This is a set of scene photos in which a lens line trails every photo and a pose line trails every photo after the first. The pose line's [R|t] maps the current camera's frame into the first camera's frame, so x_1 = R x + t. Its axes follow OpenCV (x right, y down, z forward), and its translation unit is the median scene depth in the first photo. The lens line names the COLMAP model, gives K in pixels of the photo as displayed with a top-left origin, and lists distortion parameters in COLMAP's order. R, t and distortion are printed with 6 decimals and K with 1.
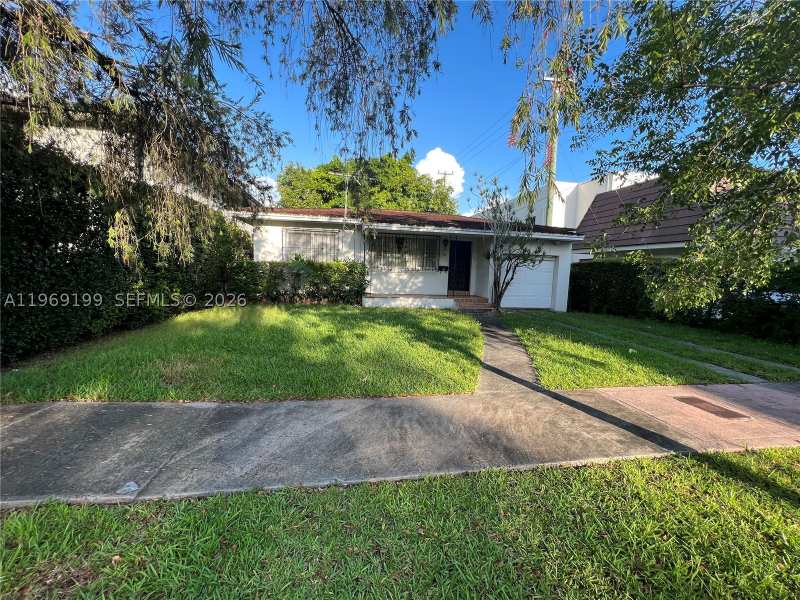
lens RADIAL K [[320.7, 0, 400.2], [0, 320.7, 299.1], [0, 0, 1]] dist [0.000154, 0.000077]
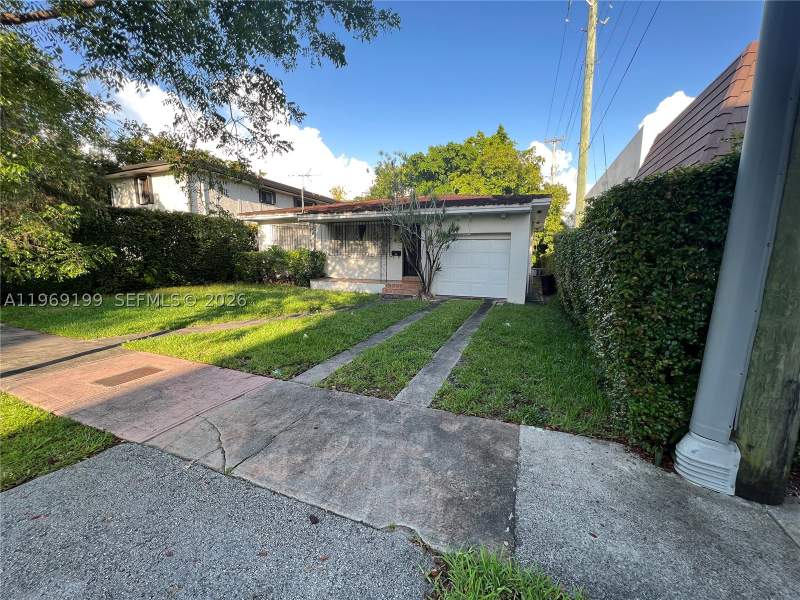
lens RADIAL K [[320.7, 0, 400.5], [0, 320.7, 301.8], [0, 0, 1]] dist [0.000154, 0.000077]
pose [[0.841794, 0.049277, -0.537545, 0.692136], [-0.028607, 0.998498, 0.046734, 0.005984], [0.539040, -0.023963, 0.841939, 0.182876]]
